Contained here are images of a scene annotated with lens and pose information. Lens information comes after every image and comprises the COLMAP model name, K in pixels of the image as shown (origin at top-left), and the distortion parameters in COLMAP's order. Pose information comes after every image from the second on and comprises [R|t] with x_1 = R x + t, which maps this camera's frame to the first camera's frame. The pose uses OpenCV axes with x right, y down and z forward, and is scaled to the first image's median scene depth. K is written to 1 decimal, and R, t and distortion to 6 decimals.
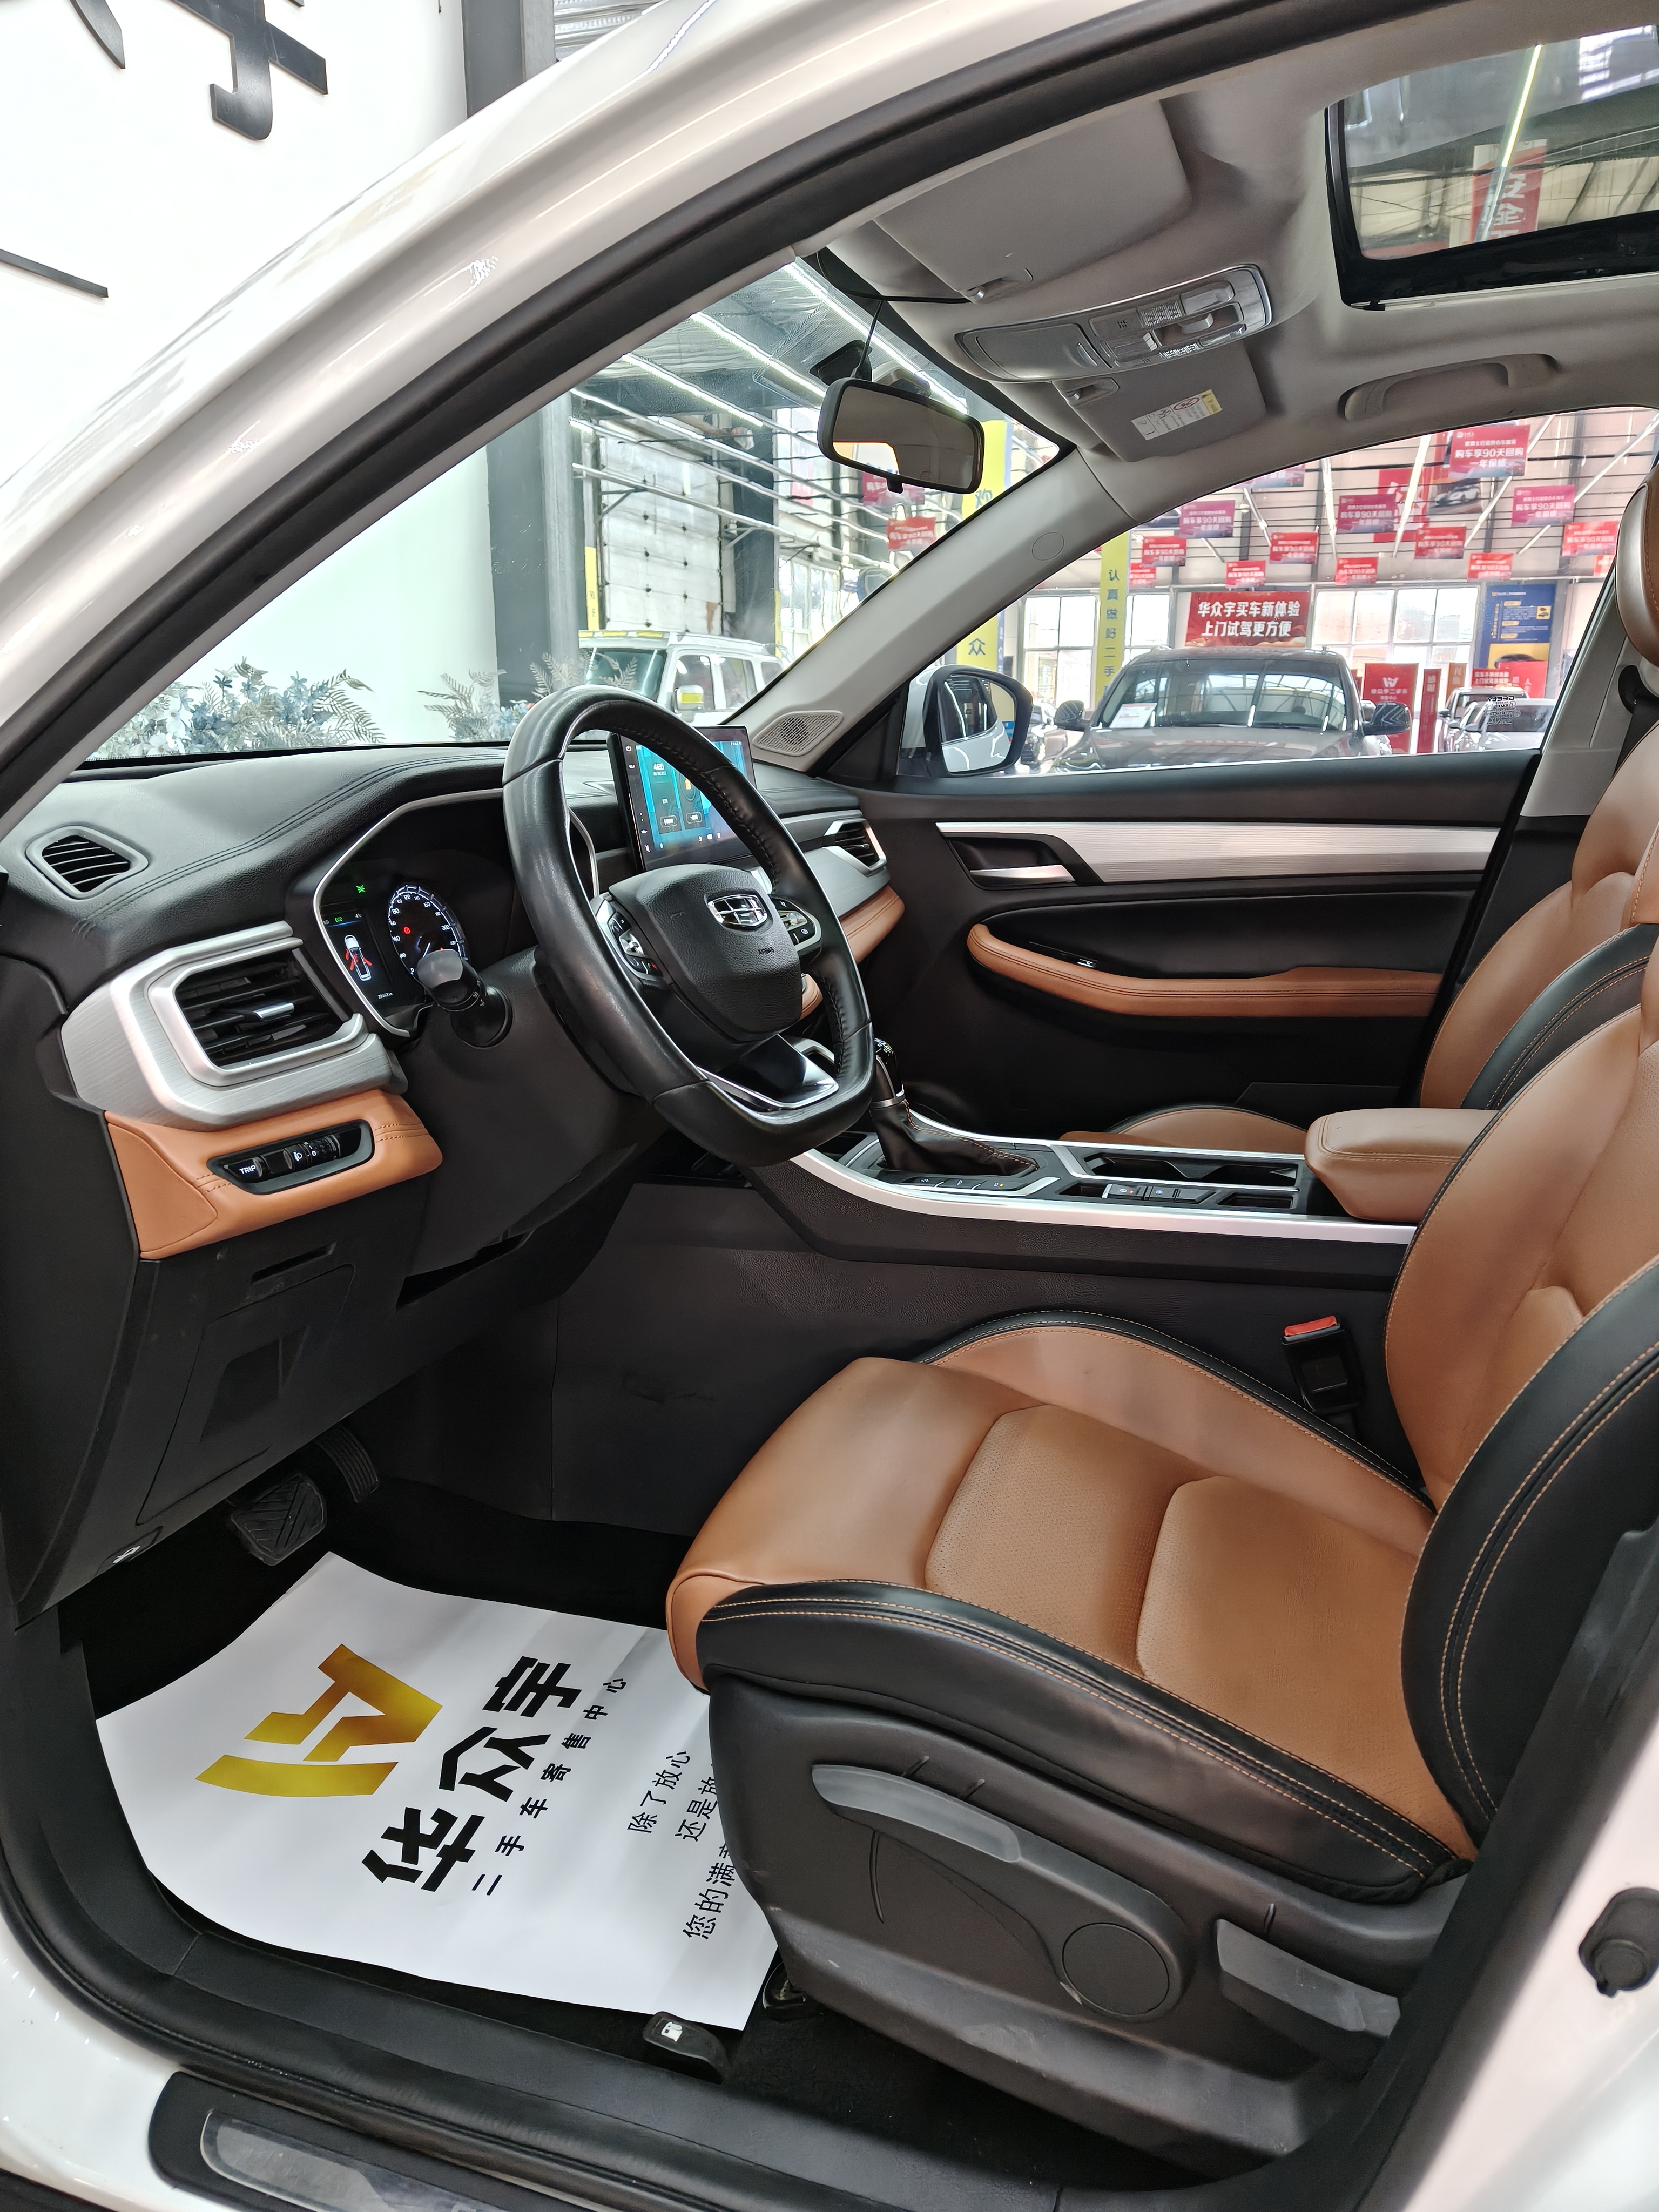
lens RADIAL K [[1526.9, 0, 821.9], [0, 1526.9, 1087.8], [0, 0, 1]] dist [0.016879, -0.006430]
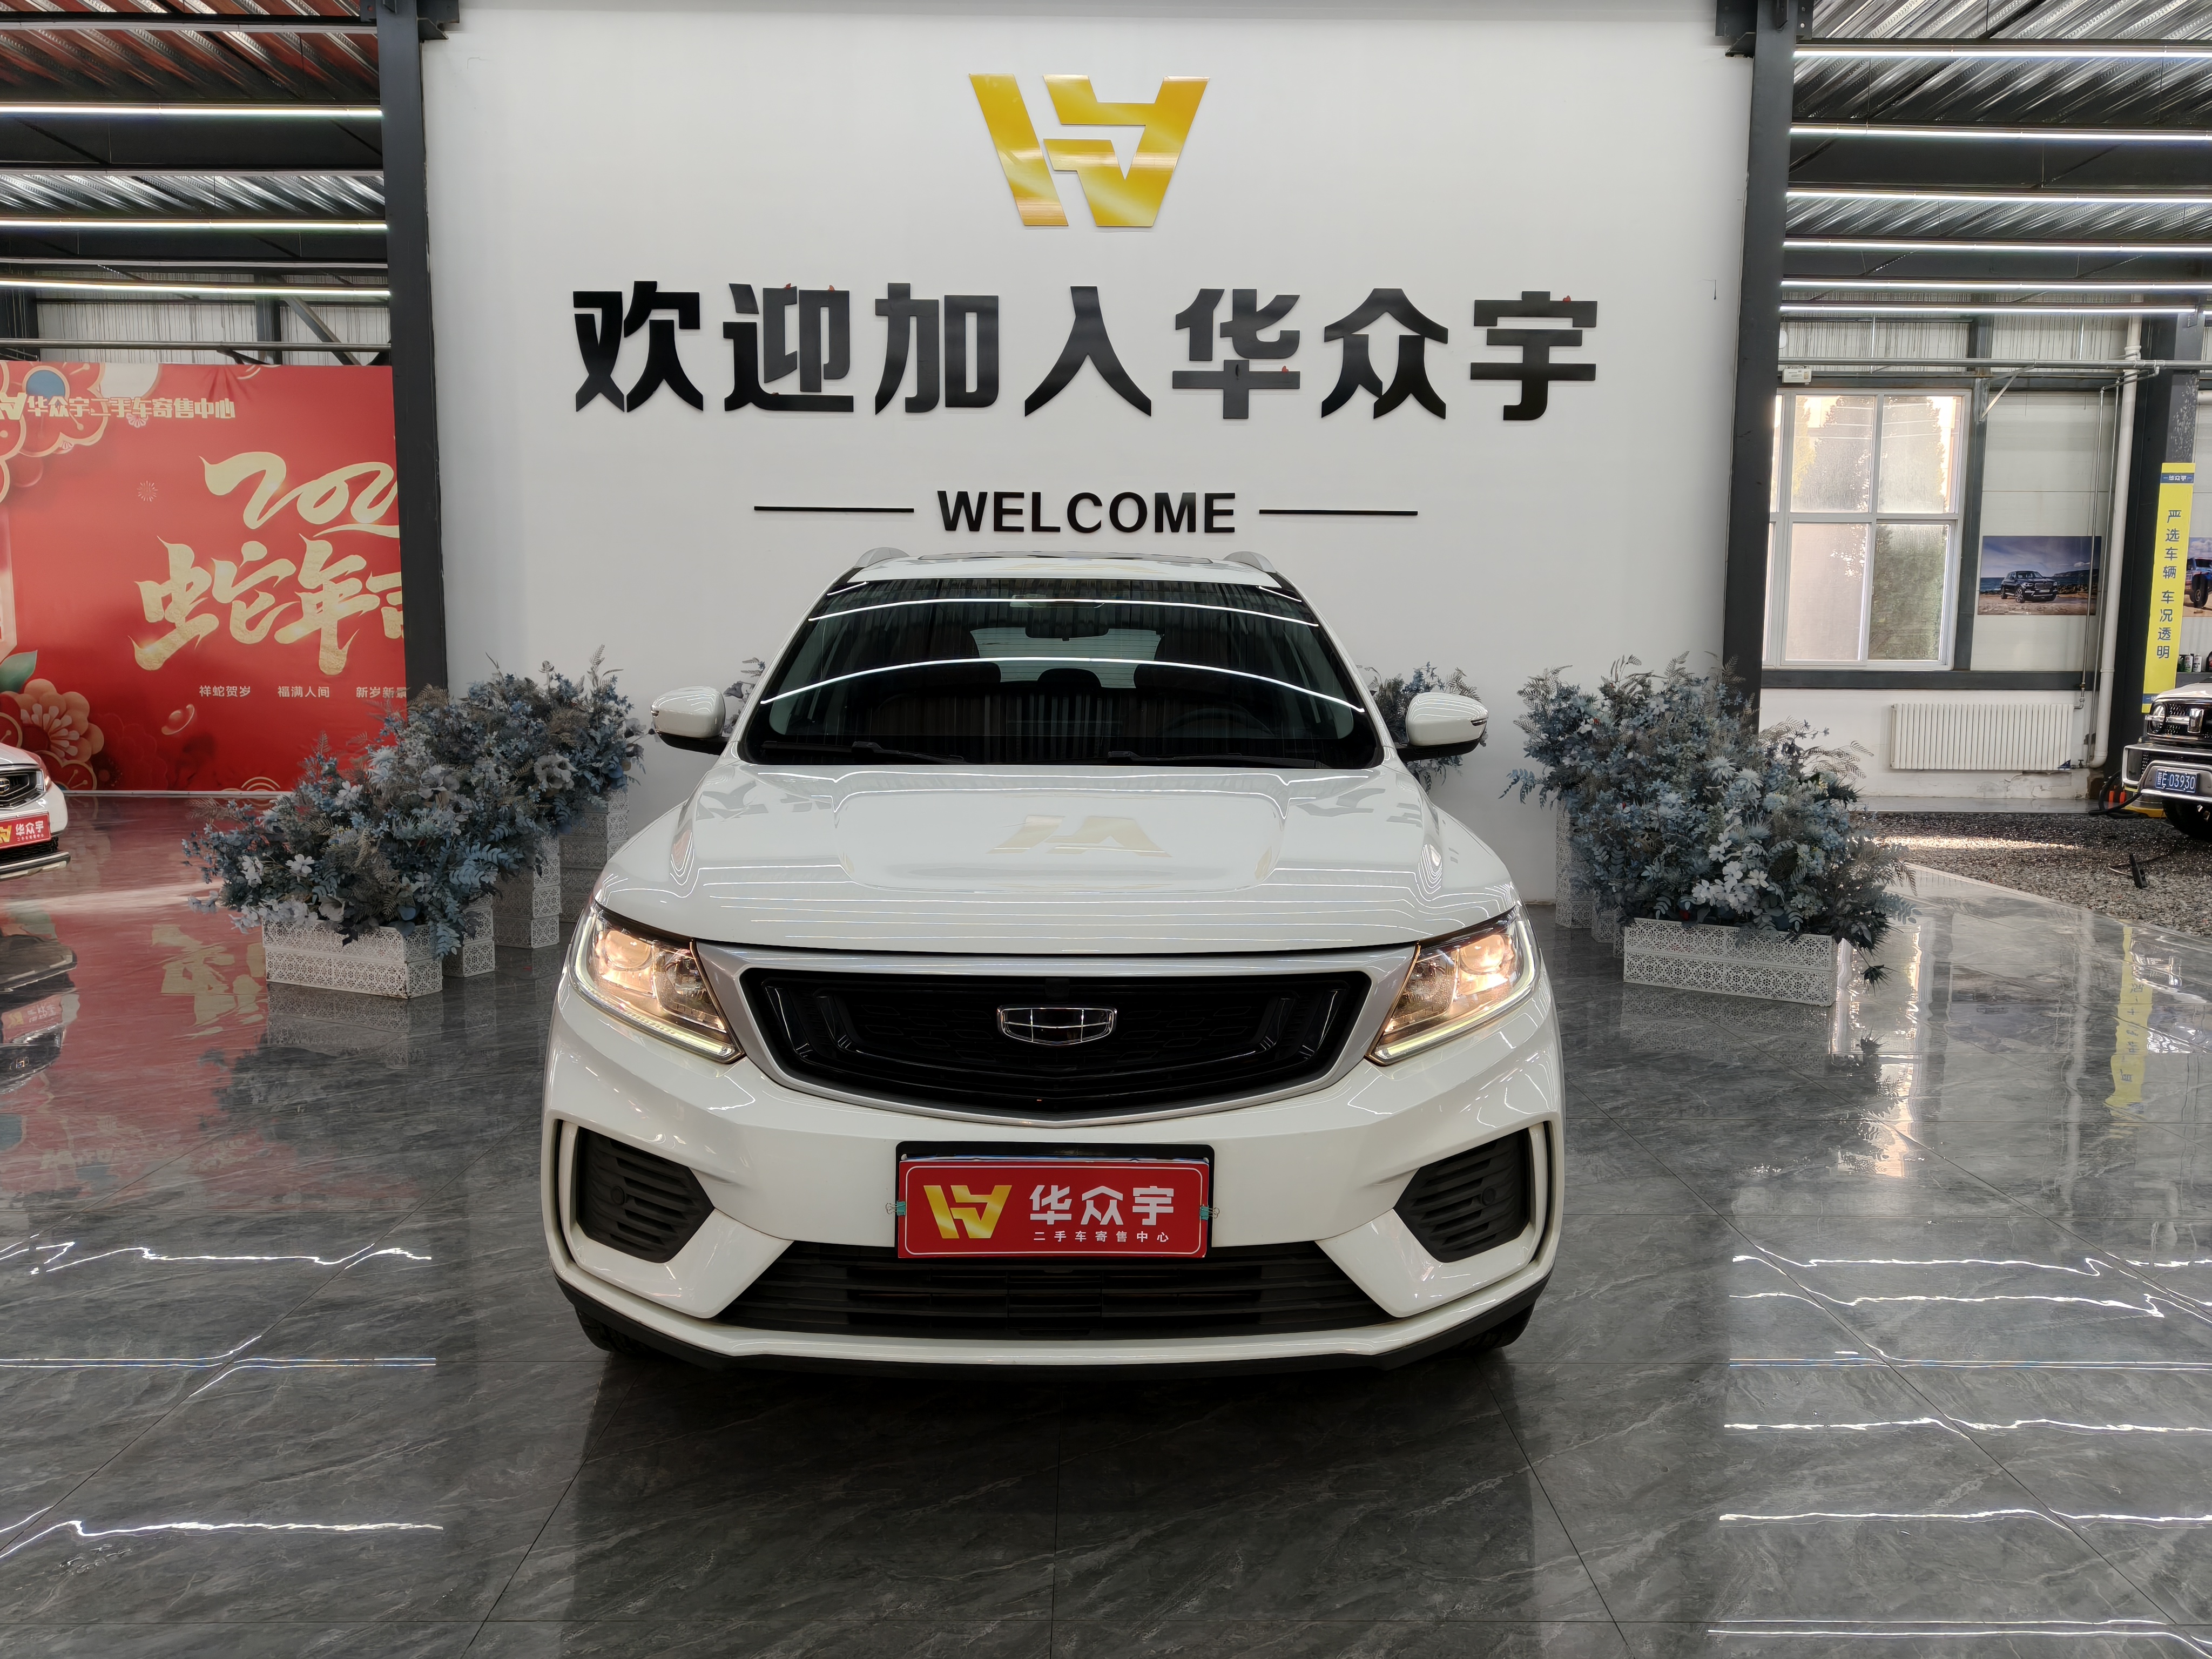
lens RADIAL K [[1526.9, 0, 1107.6], [0, 1526.9, 825.6], [0, 0, 1]] dist [0.016879, -0.006430]
pose [[0.333101, 0.099633, -0.937612, 0.219499], [-0.229071, 0.973160, 0.022030, -0.000307], [0.914642, 0.207441, 0.346984, -0.018982]]
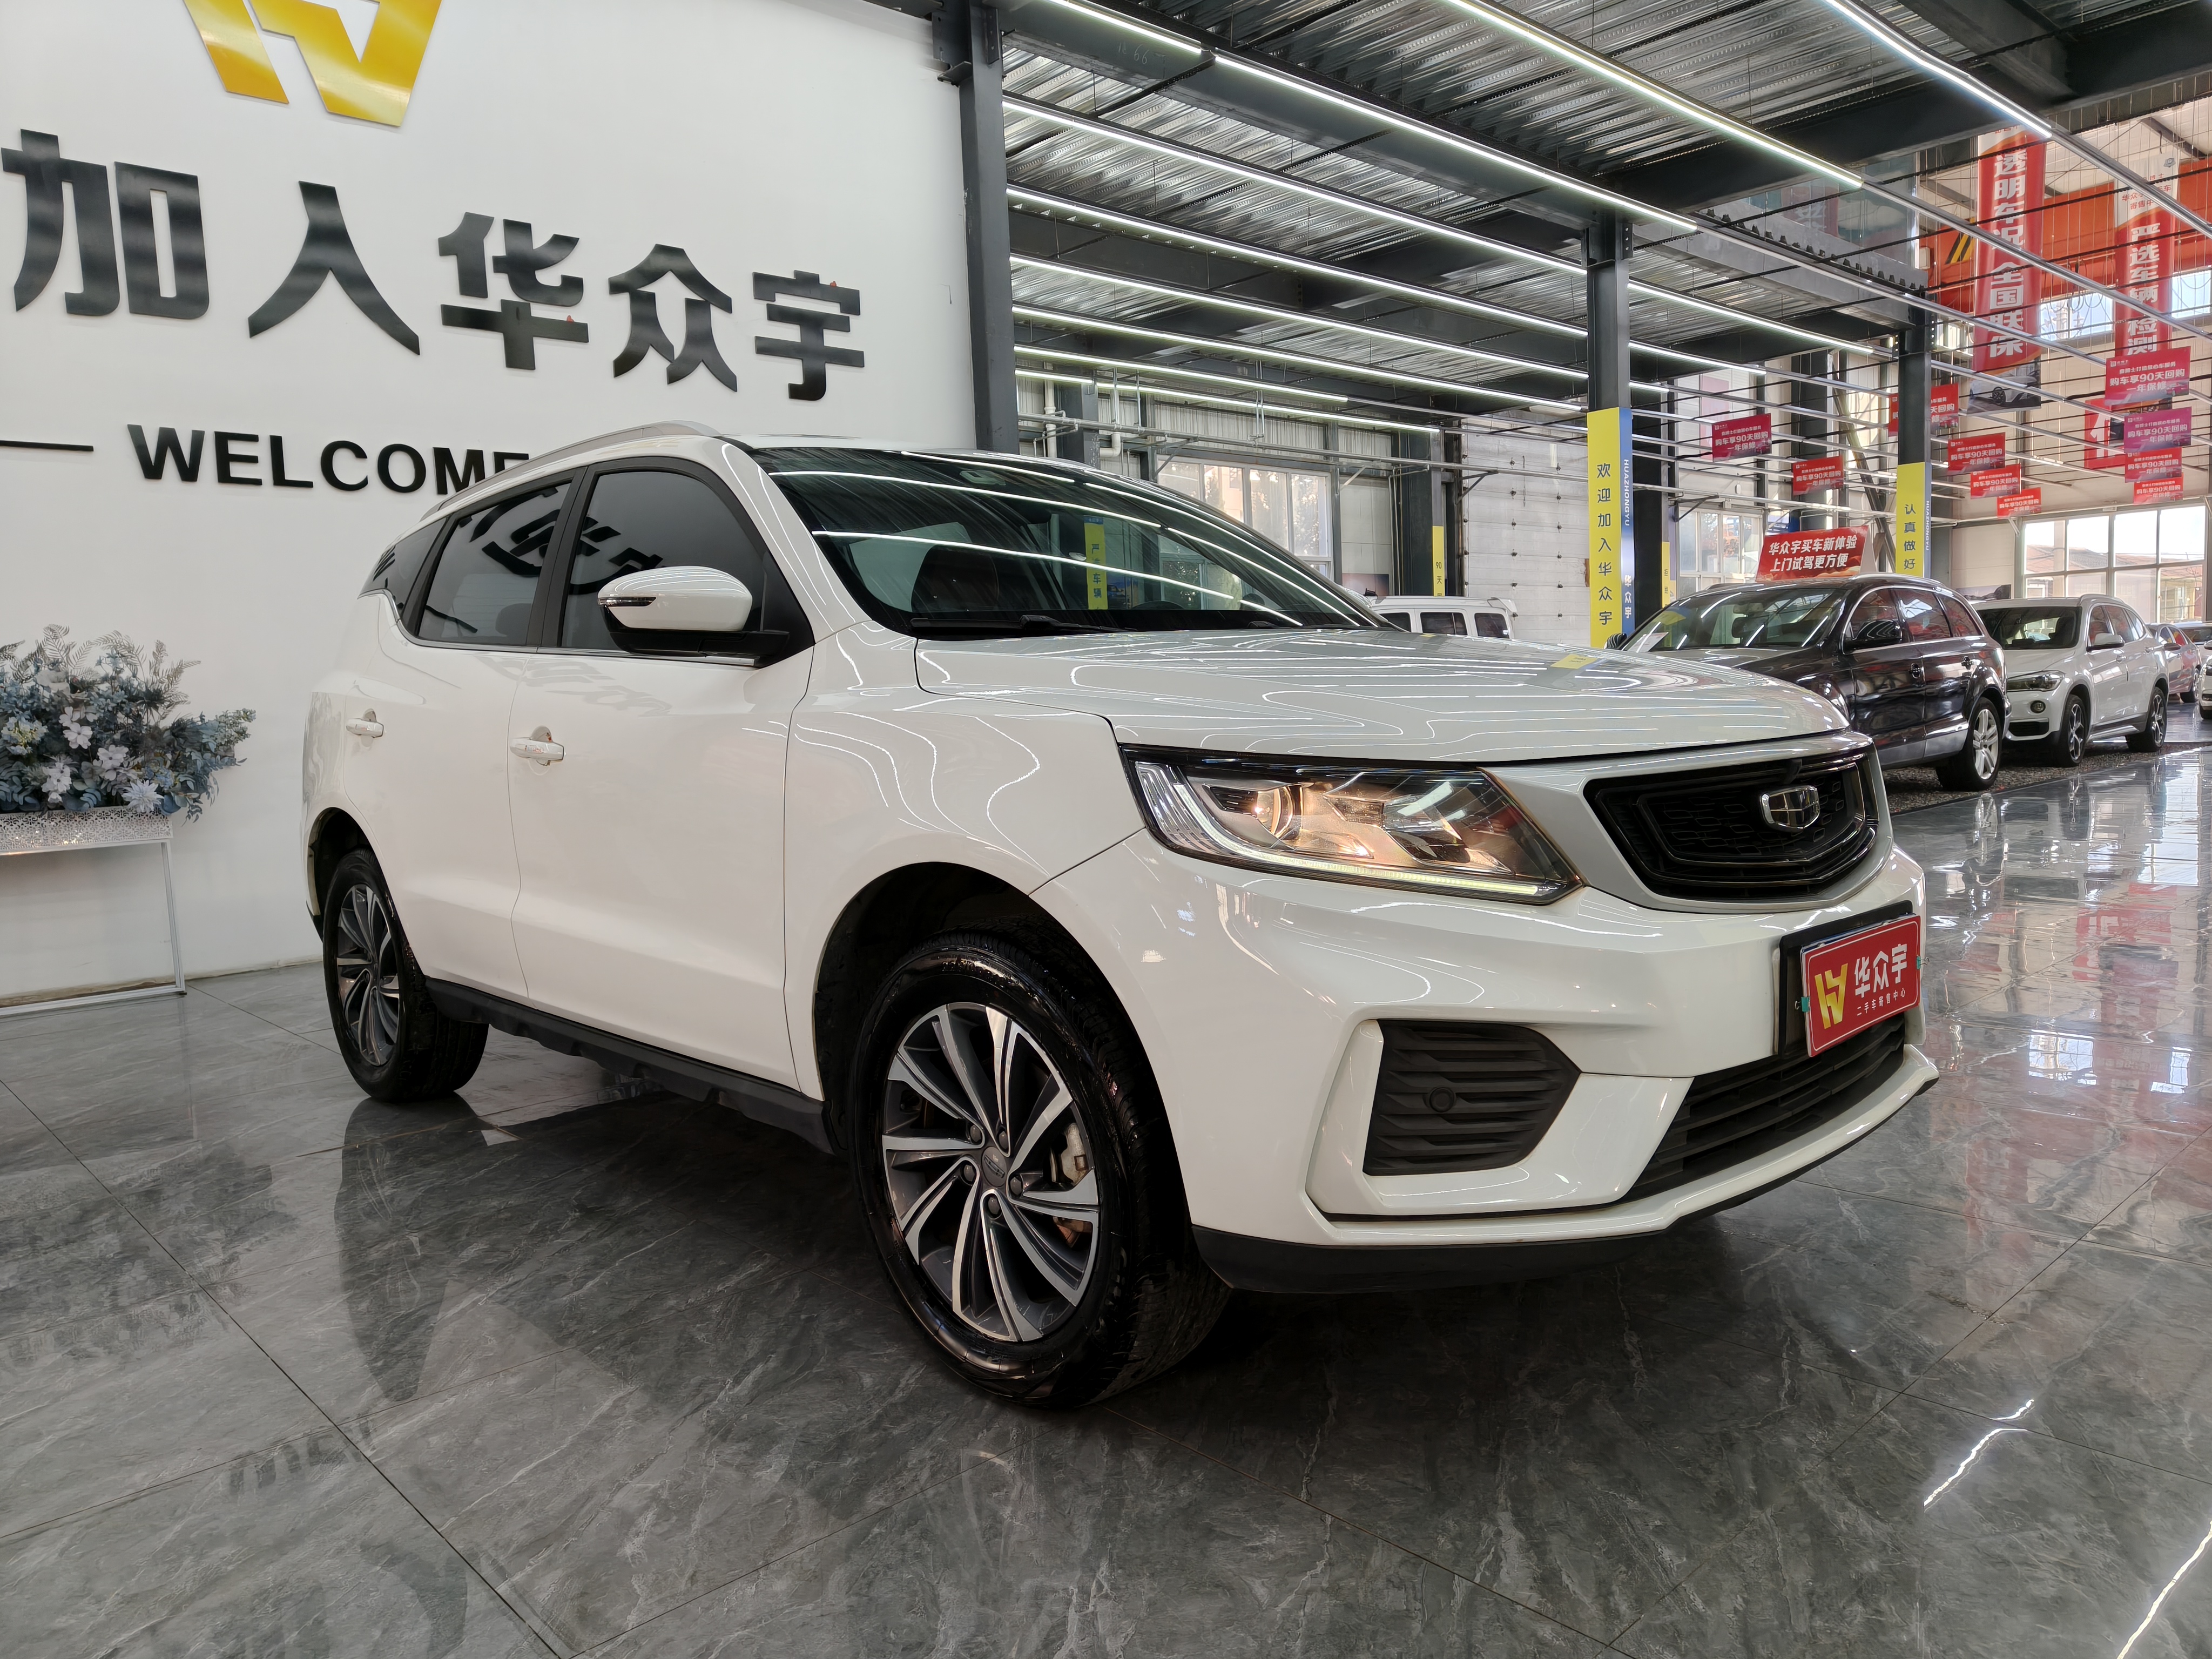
lens RADIAL K [[1526.9, 0, 1102.8], [0, 1526.9, 825.8], [0, 0, 1]] dist [0.016879, -0.006430]
pose [[0.875961, 0.001391, -0.482380, 0.148226], [-0.069109, 0.990042, -0.122641, 0.026546], [0.477406, 0.140765, 0.867334, -0.079665]]
